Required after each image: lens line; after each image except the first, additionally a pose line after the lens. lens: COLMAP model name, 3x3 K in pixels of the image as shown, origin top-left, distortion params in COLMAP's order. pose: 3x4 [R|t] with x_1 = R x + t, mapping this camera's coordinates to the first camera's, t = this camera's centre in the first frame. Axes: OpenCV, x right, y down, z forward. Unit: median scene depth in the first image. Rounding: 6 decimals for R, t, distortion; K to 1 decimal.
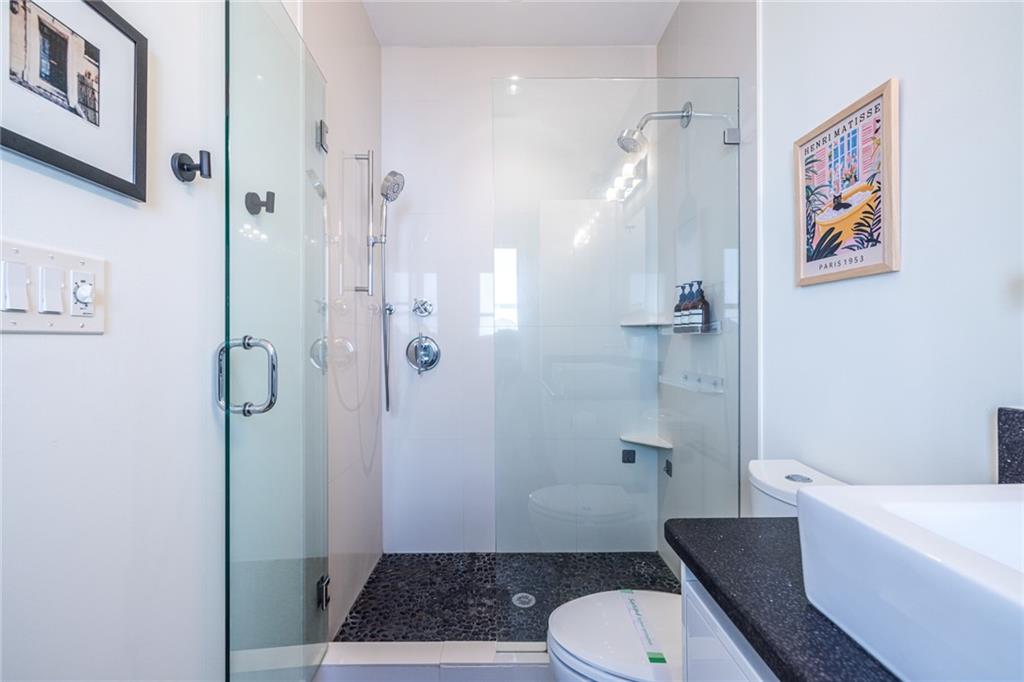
lens RADIAL K [[433.4, 0, 508.3], [0, 433.4, 341.1], [0, 0, 1]] dist [-0.001196, -0.000272]
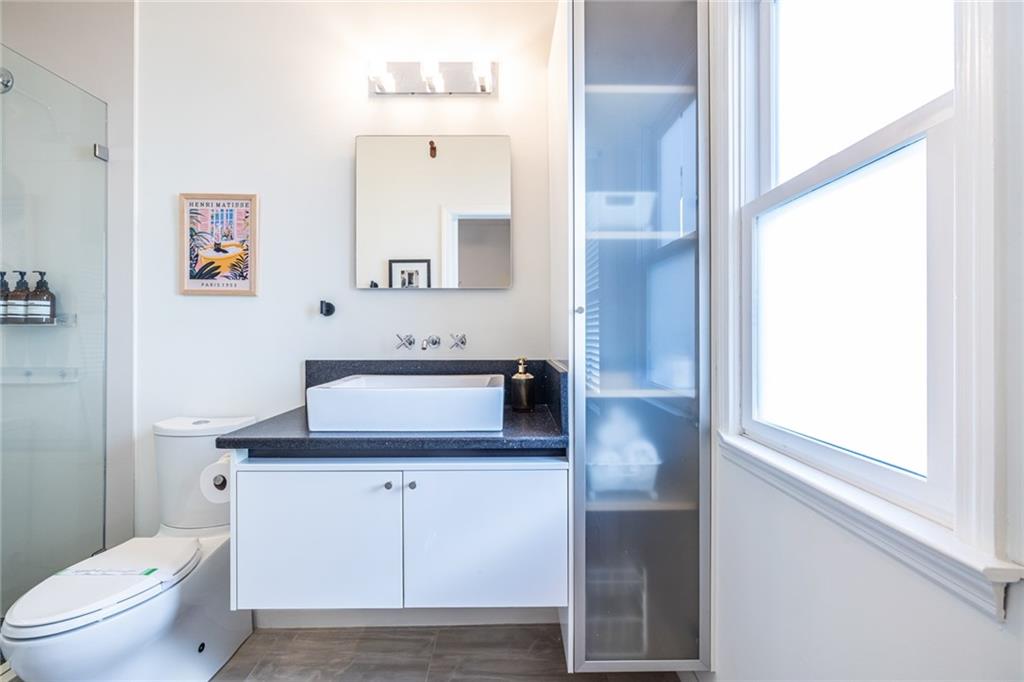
lens RADIAL K [[462.6, 0, 517.2], [0, 462.6, 326.1], [0, 0, 1]] dist [0.002141, 0.000431]
pose [[-0.013413, 0.013822, 0.999815, -0.925915], [0.001566, 0.999904, -0.013802, 0.000925], [-0.999909, 0.001381, -0.013434, -0.092868]]
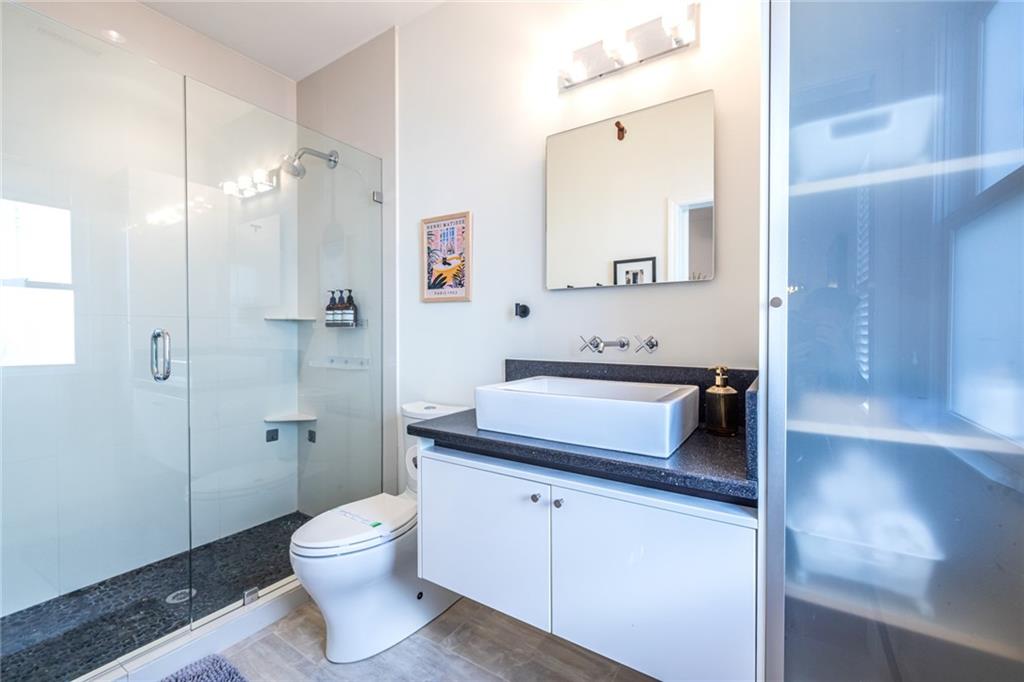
lens RADIAL K [[430.4, 0, 521.7], [0, 430.4, 336.4], [0, 0, 1]] dist [0.002766, 0.000372]
pose [[0.541143, -0.005079, 0.840915, -0.619379], [-0.001733, 0.999973, 0.007154, -0.001130], [-0.840929, -0.005328, 0.541119, -0.300645]]
